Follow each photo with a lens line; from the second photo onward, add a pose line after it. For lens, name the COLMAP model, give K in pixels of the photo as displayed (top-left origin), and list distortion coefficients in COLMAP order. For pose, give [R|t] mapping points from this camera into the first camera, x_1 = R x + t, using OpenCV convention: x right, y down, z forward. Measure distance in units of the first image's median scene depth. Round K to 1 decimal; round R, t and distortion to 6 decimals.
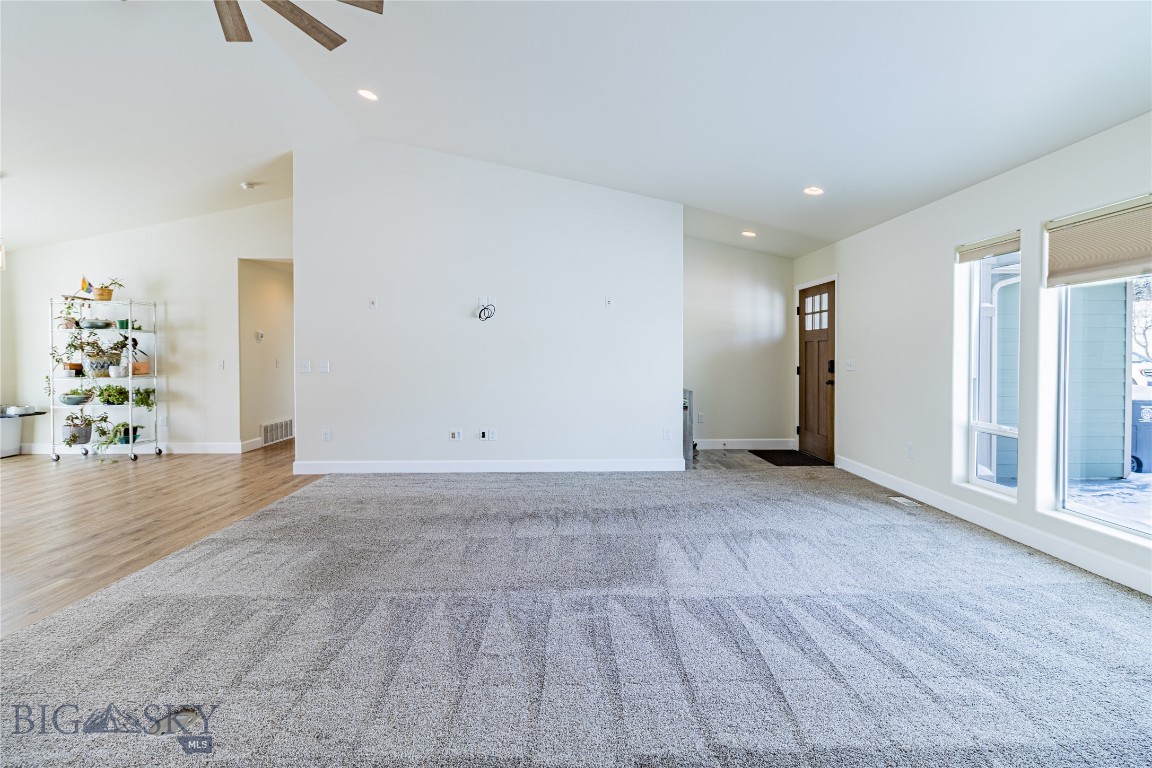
lens RADIAL K [[531.7, 0, 587.1], [0, 531.7, 355.7], [0, 0, 1]] dist [0.001051, -0.000129]
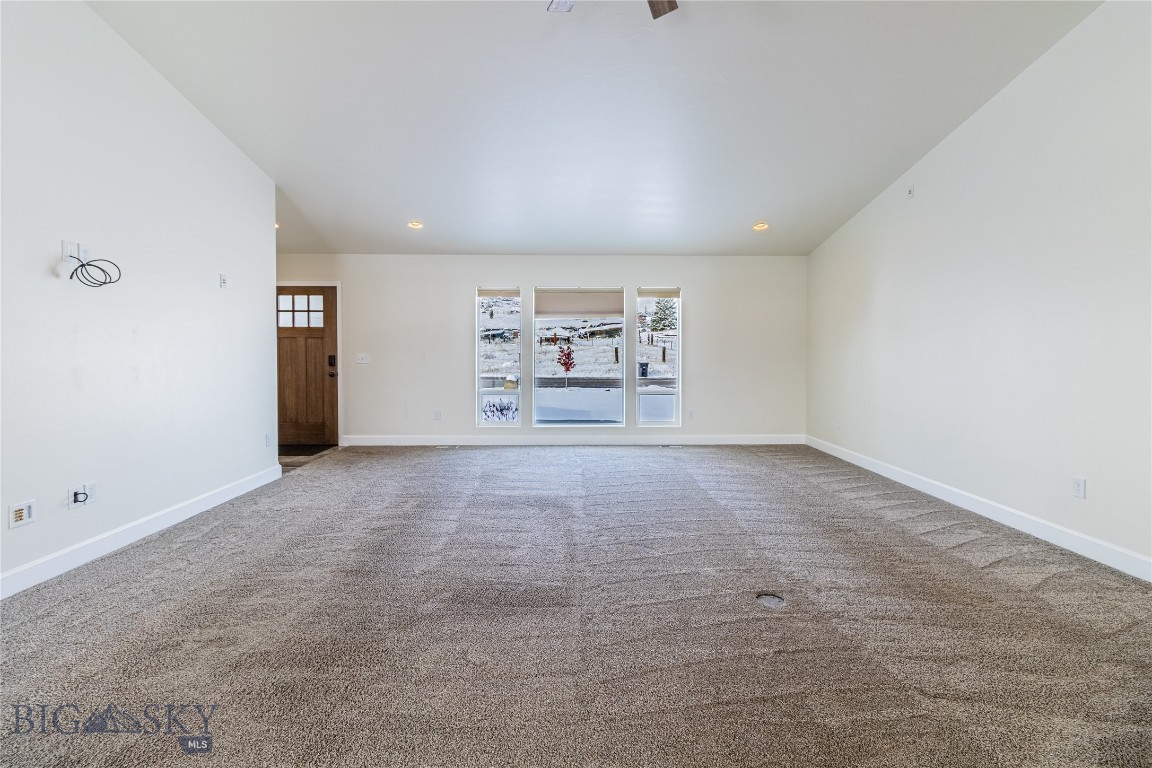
lens RADIAL K [[531.7, 0, 574.9], [0, 531.7, 352.2], [0, 0, 1]] dist [0.001051, -0.000129]
pose [[0.010491, -0.003224, 0.999940, -0.721556], [0.001551, 0.999994, 0.003207, -0.001665], [-0.999944, 0.001518, 0.010496, 0.482851]]
